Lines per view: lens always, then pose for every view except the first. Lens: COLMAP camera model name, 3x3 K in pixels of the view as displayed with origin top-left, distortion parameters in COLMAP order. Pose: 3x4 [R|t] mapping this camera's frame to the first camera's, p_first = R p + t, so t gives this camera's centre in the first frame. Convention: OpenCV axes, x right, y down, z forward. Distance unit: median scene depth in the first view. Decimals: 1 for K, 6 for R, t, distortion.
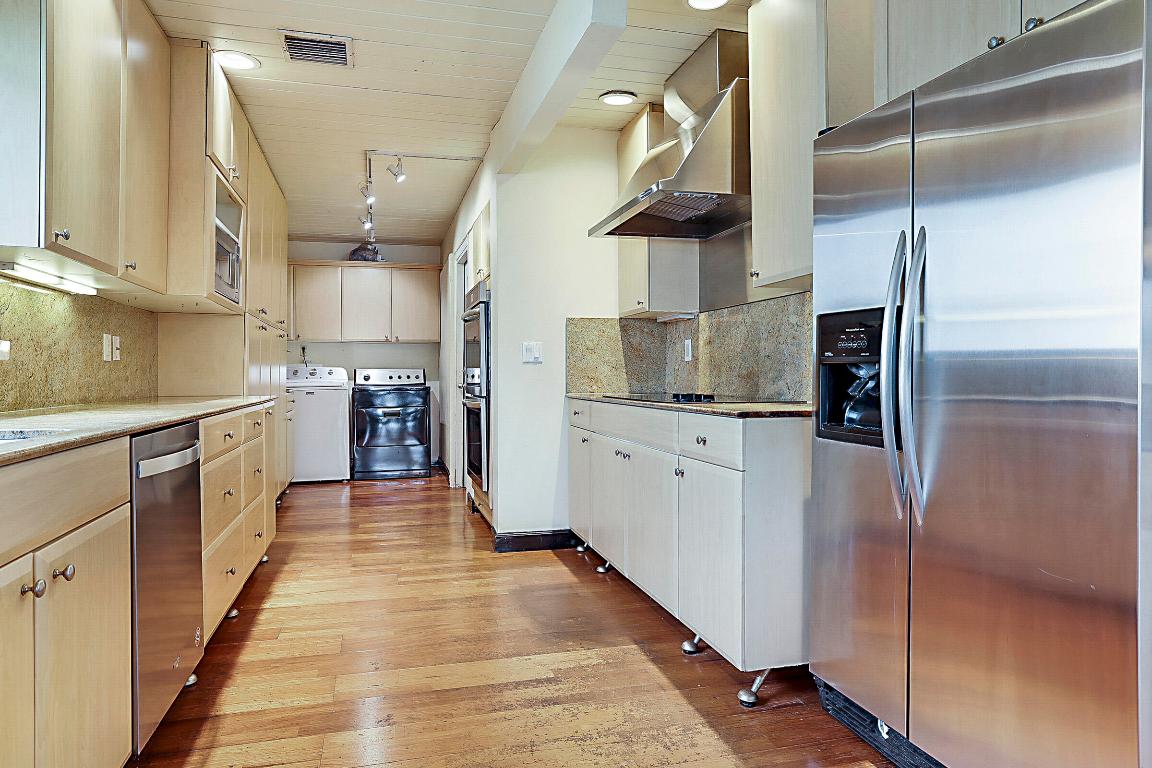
lens RADIAL K [[680.9, 0, 559.6], [0, 680.9, 378.7], [0, 0, 1]] dist [-0.033507, 0.031718]
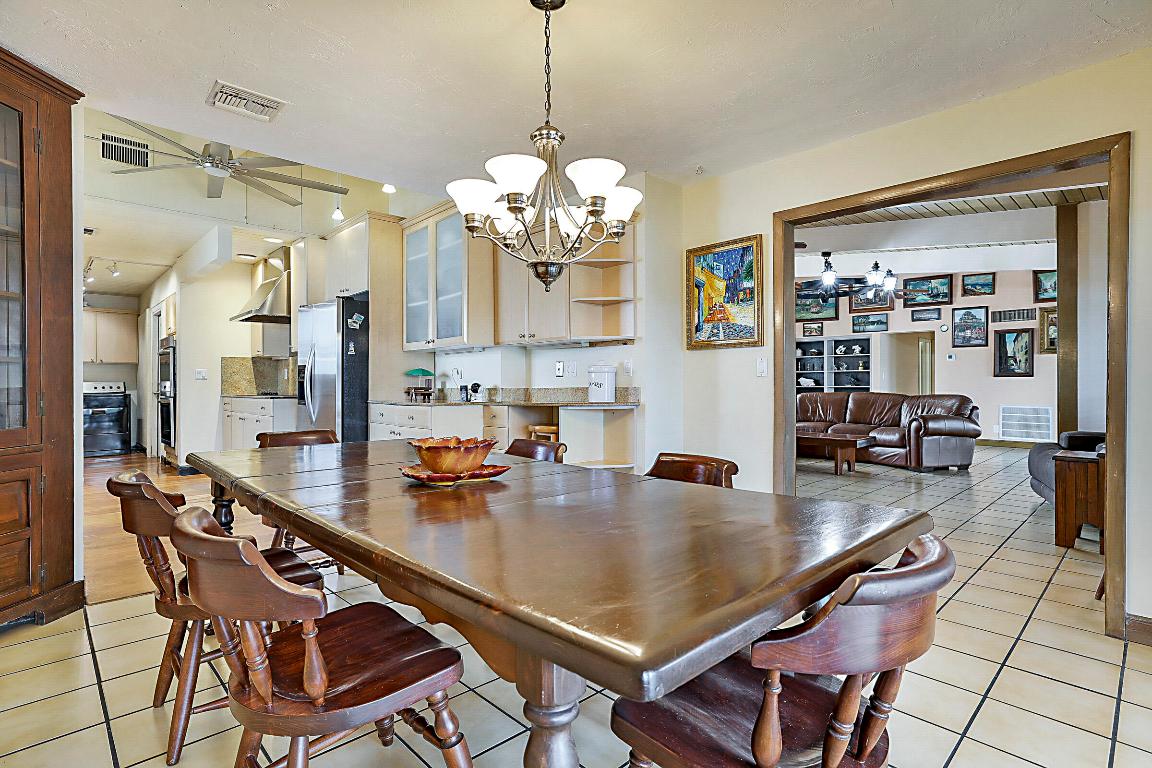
lens RADIAL K [[553.7, 0, 539.7], [0, 553.7, 385.9], [0, 0, 1]] dist [-0.000311, 0.000045]
pose [[0.891487, -0.001482, 0.453043, 0.119685], [0.004665, 0.999972, -0.005909, 0.011067], [-0.453021, 0.007381, 0.891469, -0.978359]]
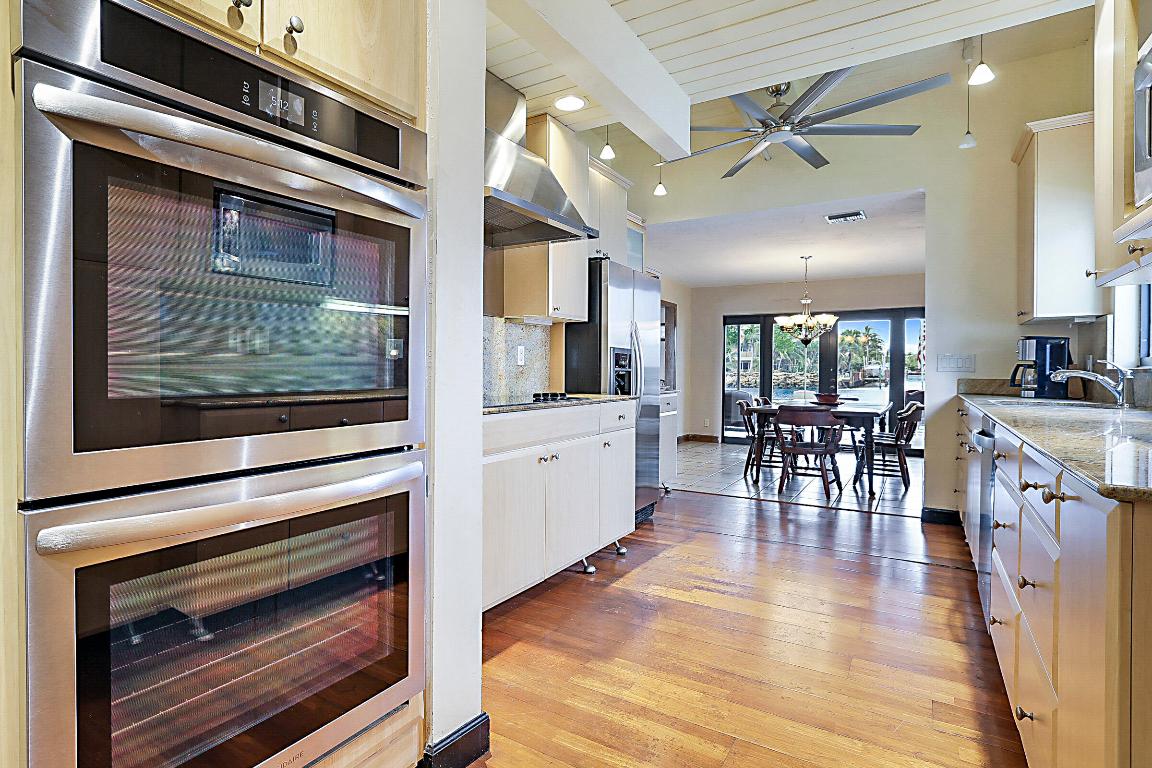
lens RADIAL K [[652.4, 0, 507.2], [0, 652.4, 378.7], [0, 0, 1]] dist [-0.001848, -0.000924]
pose [[-0.673233, -0.007480, 0.739392, -0.492444], [0.005277, 0.999875, 0.014919, -0.016762], [-0.739411, 0.013946, -0.673109, 1.442466]]
